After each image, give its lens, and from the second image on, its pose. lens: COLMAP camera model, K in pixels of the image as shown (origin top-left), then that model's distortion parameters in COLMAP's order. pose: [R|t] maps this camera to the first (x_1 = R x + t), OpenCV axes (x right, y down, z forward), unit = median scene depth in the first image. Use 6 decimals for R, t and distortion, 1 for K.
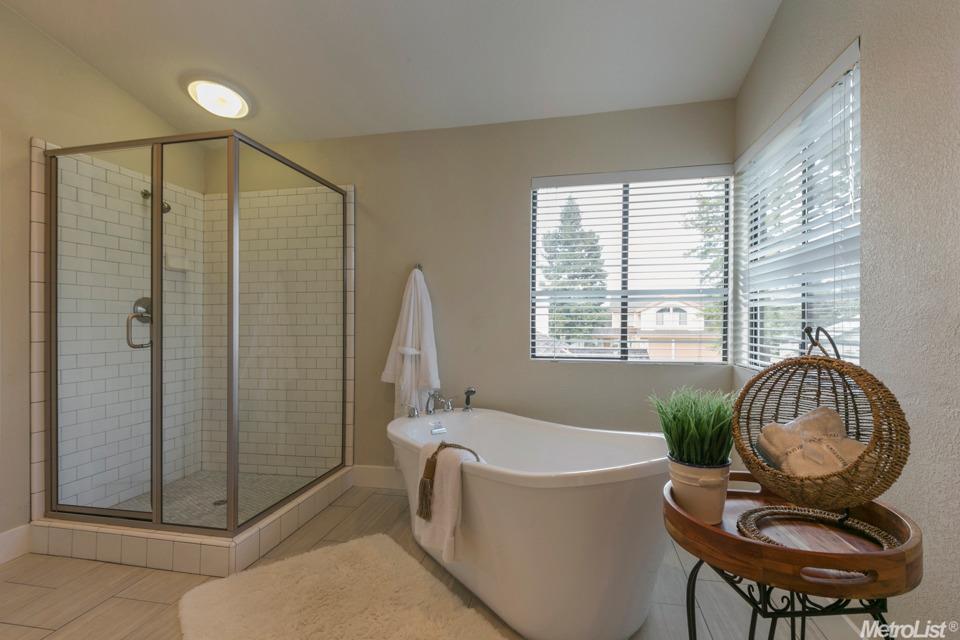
lens RADIAL K [[442.9, 0, 483.1], [0, 442.9, 319.7], [0, 0, 1]] dist [-0.016261, -0.000234]
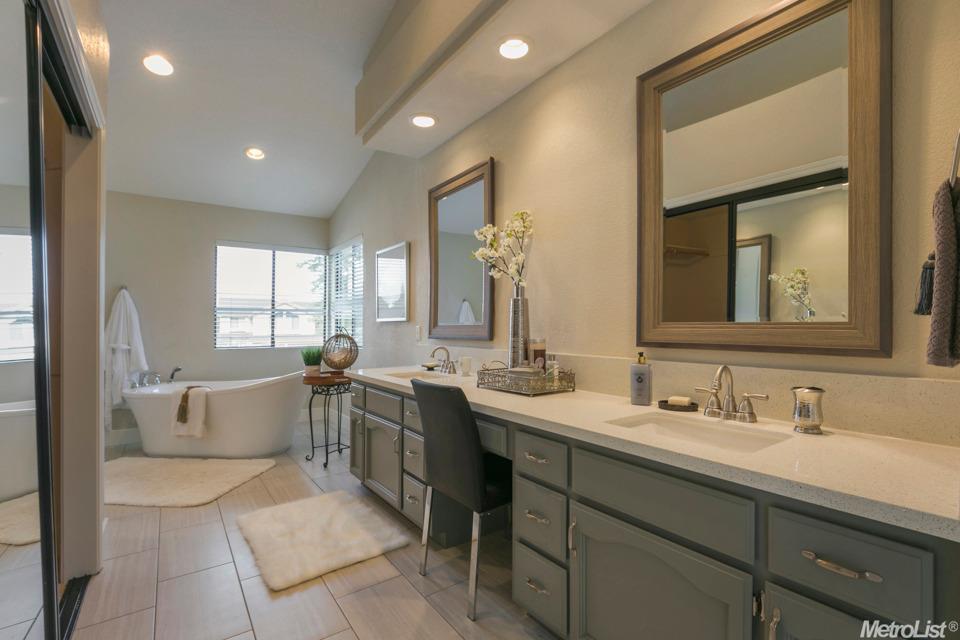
lens RADIAL K [[448.5, 0, 482.5], [0, 448.5, 325.1], [0, 0, 1]] dist [-0.000384, -0.000314]
pose [[0.681487, -0.000840, 0.731829, -0.481820], [0.002078, 0.999998, -0.000788, 0.004027], [-0.731827, 0.002058, 0.681487, -0.969471]]
